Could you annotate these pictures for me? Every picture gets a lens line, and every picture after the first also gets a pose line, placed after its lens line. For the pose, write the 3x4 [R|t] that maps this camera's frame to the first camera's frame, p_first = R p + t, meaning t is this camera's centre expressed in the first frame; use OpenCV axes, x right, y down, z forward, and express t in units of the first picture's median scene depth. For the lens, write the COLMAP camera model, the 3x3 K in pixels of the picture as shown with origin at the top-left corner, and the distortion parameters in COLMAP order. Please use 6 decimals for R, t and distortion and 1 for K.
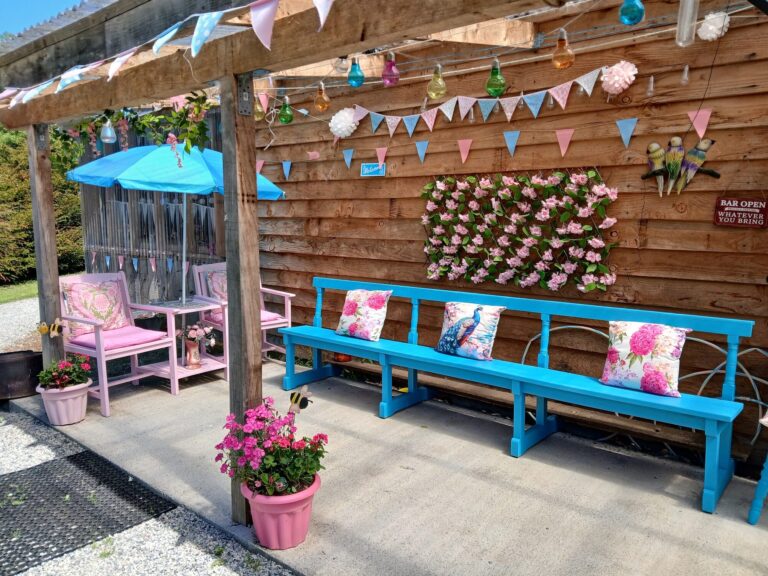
lens RADIAL K [[600.3, 0, 401.2], [0, 600.3, 277.5], [0, 0, 1]] dist [0.069861, -0.135751]
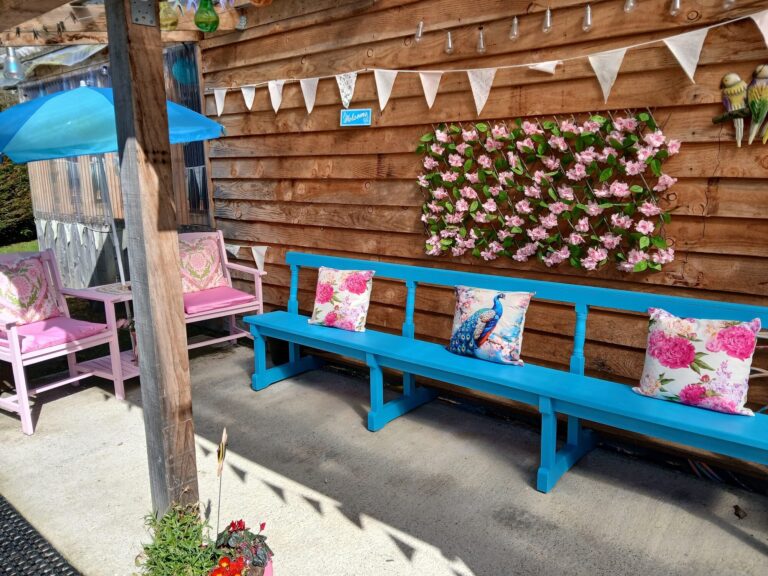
lens RADIAL K [[596.2, 0, 401.9], [0, 596.2, 274.2], [0, 0, 1]] dist [0.066672, -0.154266]
pose [[0.999732, -0.016879, 0.015849, -0.001868], [0.015742, 0.997473, 0.069280, -0.030373], [-0.016978, -0.069012, 0.997471, 0.227944]]
